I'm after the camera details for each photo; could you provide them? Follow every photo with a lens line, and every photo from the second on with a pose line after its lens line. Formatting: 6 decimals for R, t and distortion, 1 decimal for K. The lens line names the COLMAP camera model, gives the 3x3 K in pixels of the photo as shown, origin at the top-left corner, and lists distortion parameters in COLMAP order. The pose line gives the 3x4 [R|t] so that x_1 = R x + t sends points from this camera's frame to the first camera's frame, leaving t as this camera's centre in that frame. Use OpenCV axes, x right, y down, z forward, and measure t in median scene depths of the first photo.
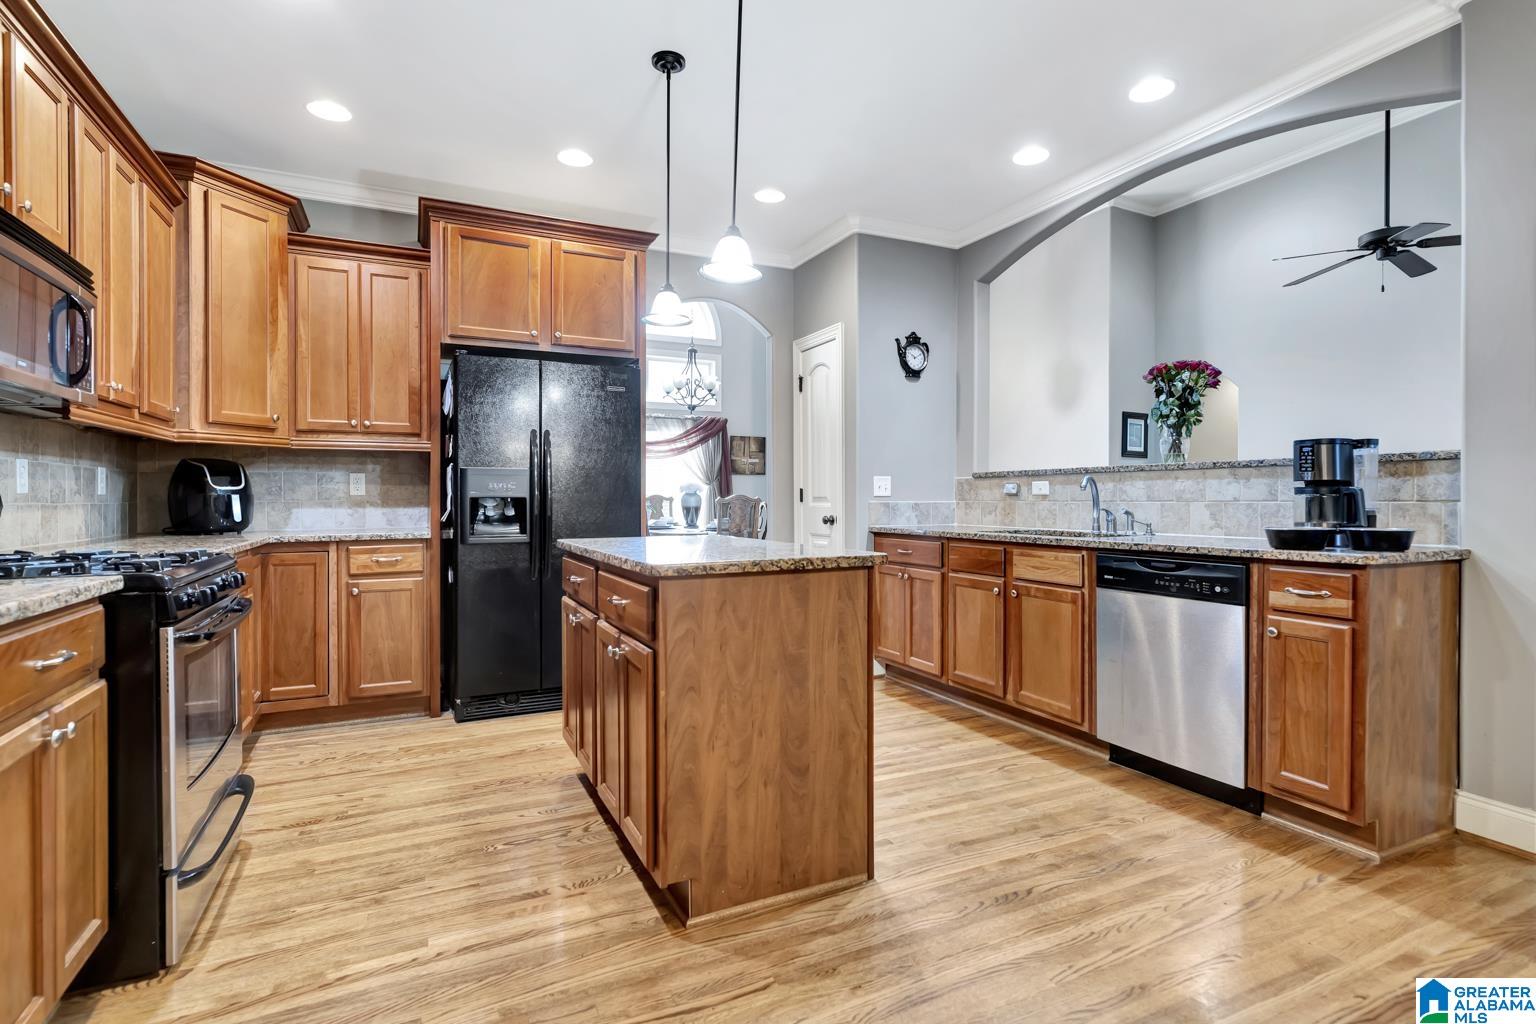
lens RADIAL K [[755.5, 0, 787.5], [0, 755.5, 508.7], [0, 0, 1]] dist [0.000175, 0.000143]
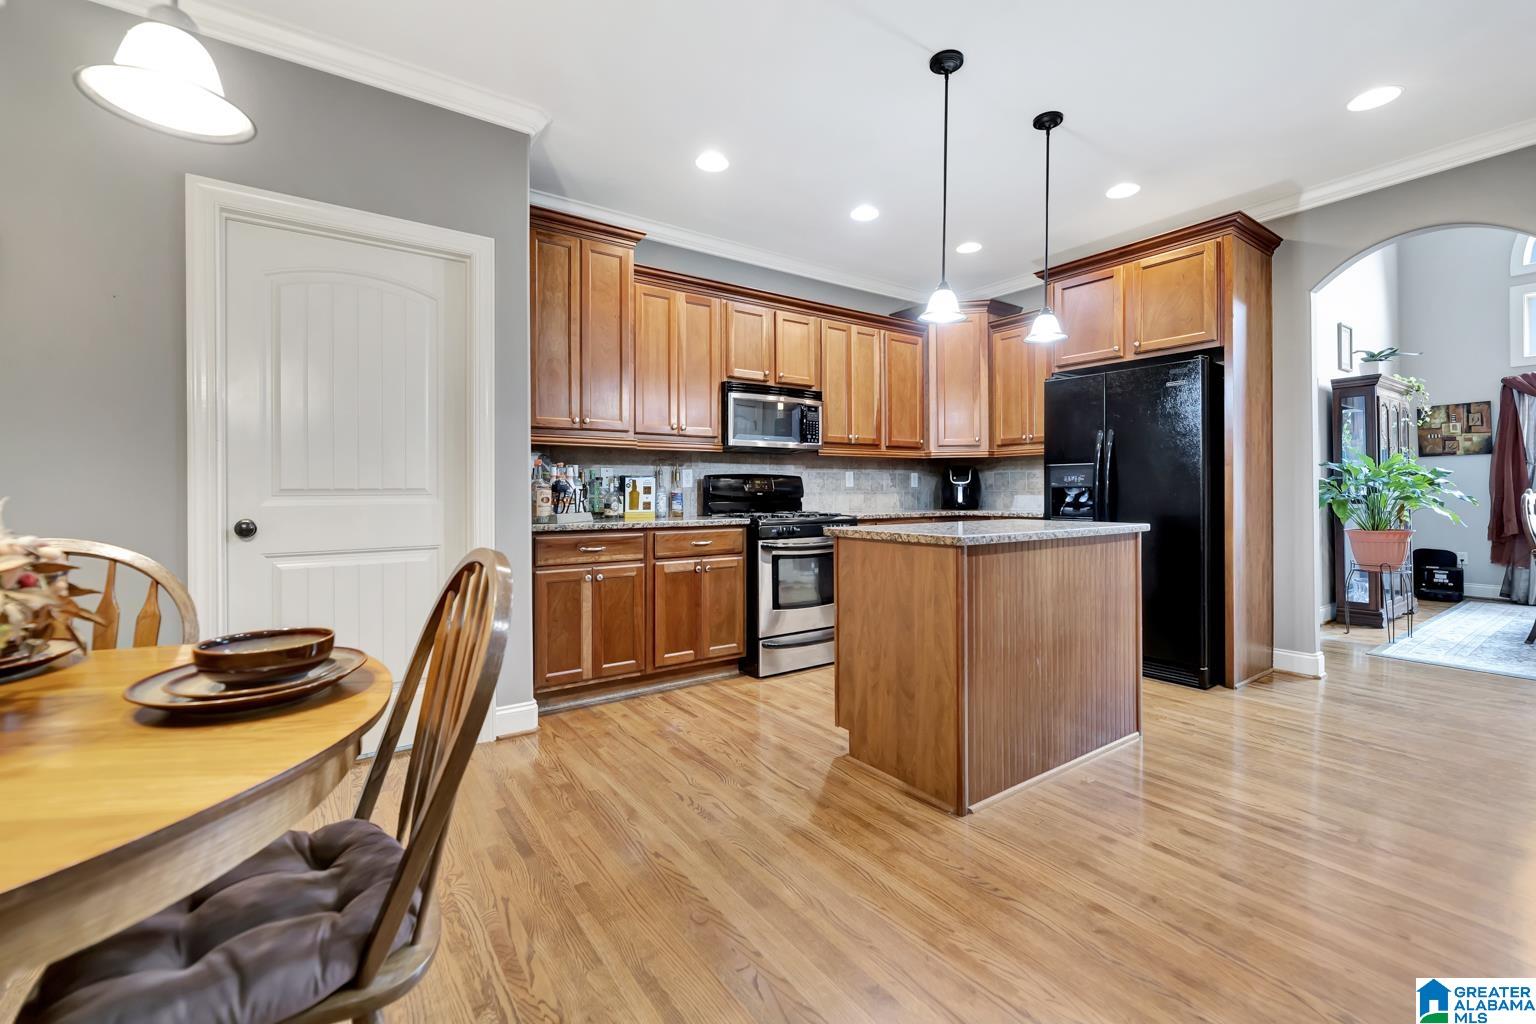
lens RADIAL K [[647.8, 0, 768.1], [0, 647.8, 493.2], [0, 0, 1]] dist [-0.001873, -0.000428]
pose [[0.150785, 0.004781, -0.988555, 1.000661], [-0.009823, 0.999946, 0.003338, -0.006241], [0.988518, 0.009208, 0.150824, 0.530519]]
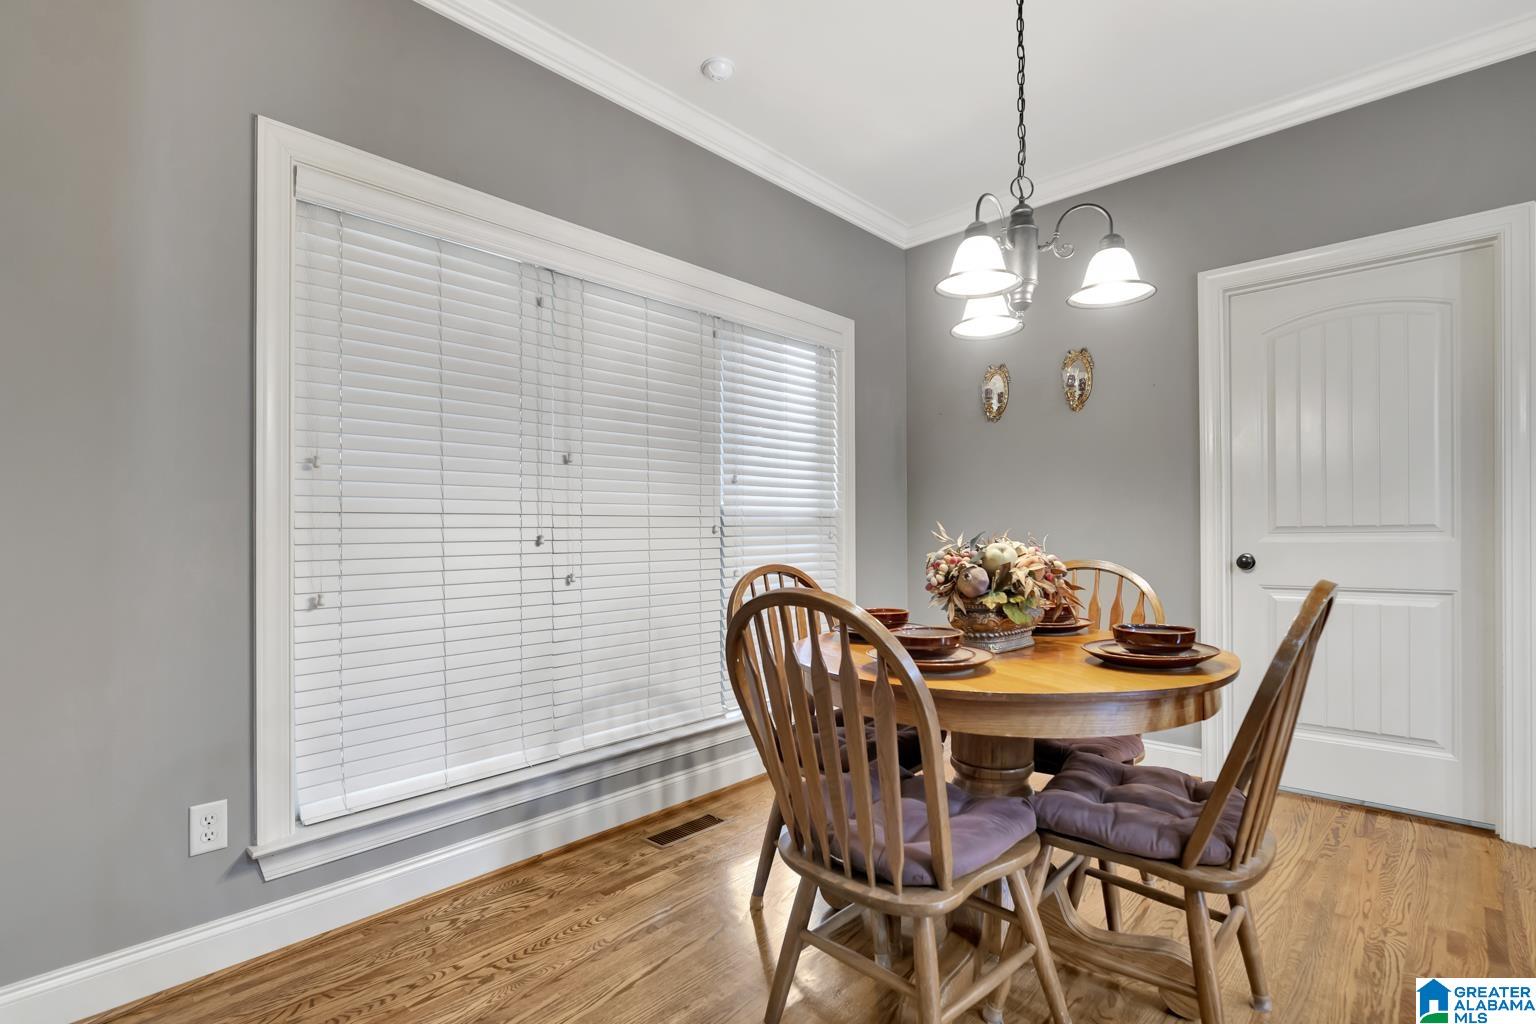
lens RADIAL K [[752.3, 0, 767.6], [0, 752.3, 533.6], [0, 0, 1]] dist [-0.001299, -0.000268]
pose [[-0.936650, 0.009743, -0.350132, 1.175737], [0.006500, 0.999924, 0.010437, -0.009890], [0.350208, 0.007500, -0.936642, 0.886292]]
